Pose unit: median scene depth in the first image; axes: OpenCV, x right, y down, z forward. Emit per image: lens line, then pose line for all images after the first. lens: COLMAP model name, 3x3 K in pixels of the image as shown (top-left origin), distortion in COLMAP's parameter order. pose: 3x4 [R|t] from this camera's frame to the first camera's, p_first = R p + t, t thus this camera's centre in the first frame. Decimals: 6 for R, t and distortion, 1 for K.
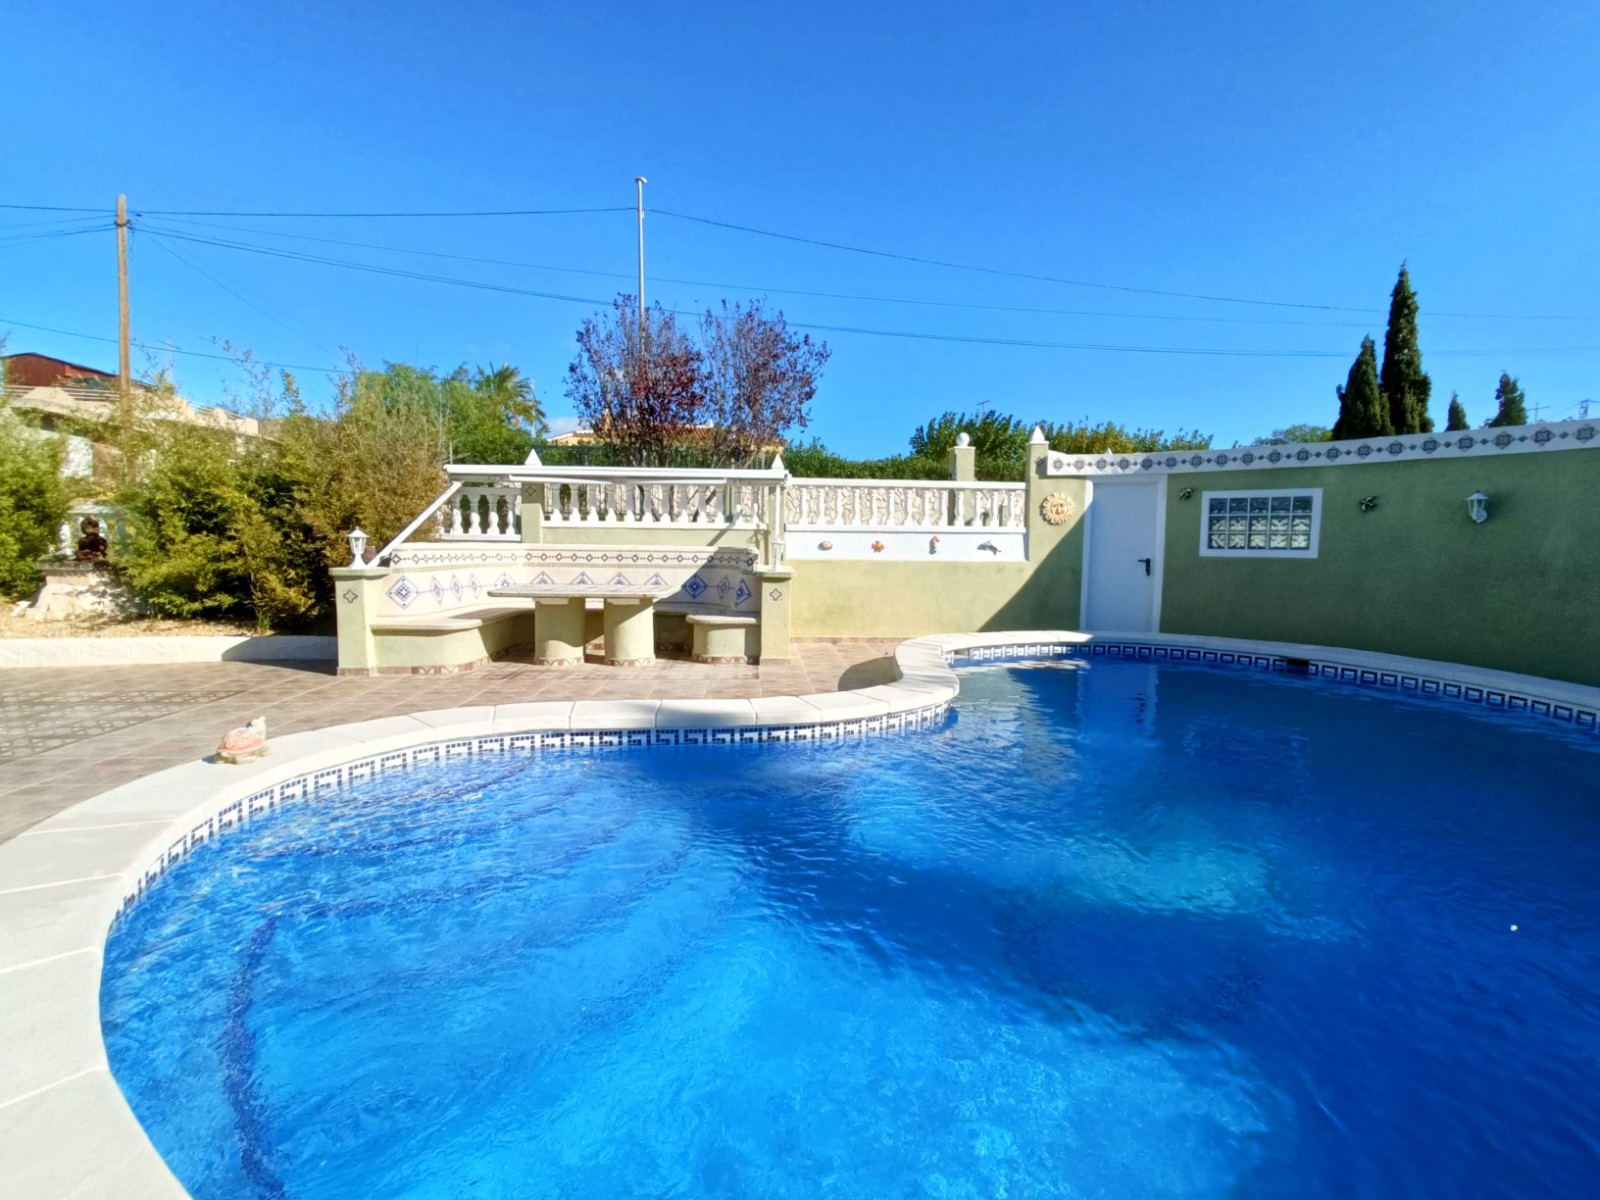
lens RADIAL K [[719.4, 0, 800.0], [0, 719.4, 603.5], [0, 0, 1]] dist [0.003562, 0.000380]
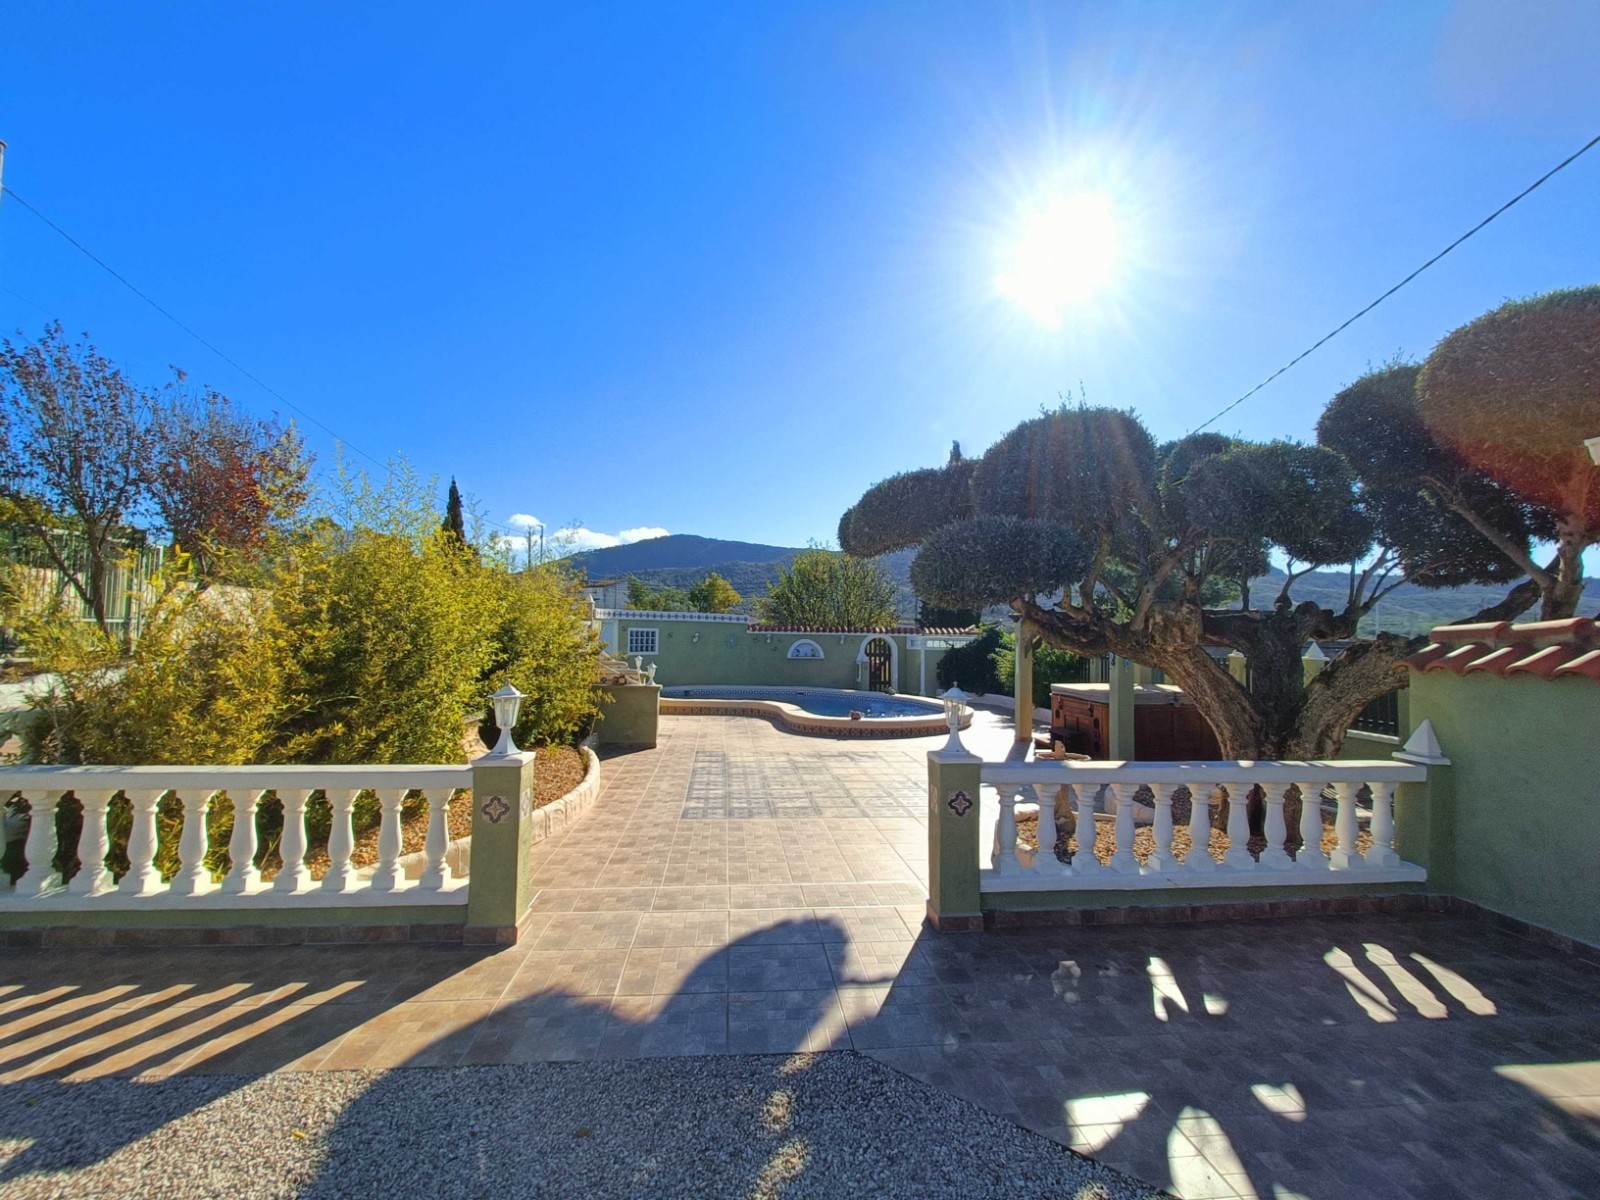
lens RADIAL K [[719.4, 0, 800.0], [0, 719.4, 603.5], [0, 0, 1]] dist [0.003562, 0.000380]
pose [[0.044208, 0.041620, 0.998155, -1.830741], [0.070439, 0.996515, -0.044672, -0.086003], [-0.996536, 0.072284, 0.041123, 0.308519]]
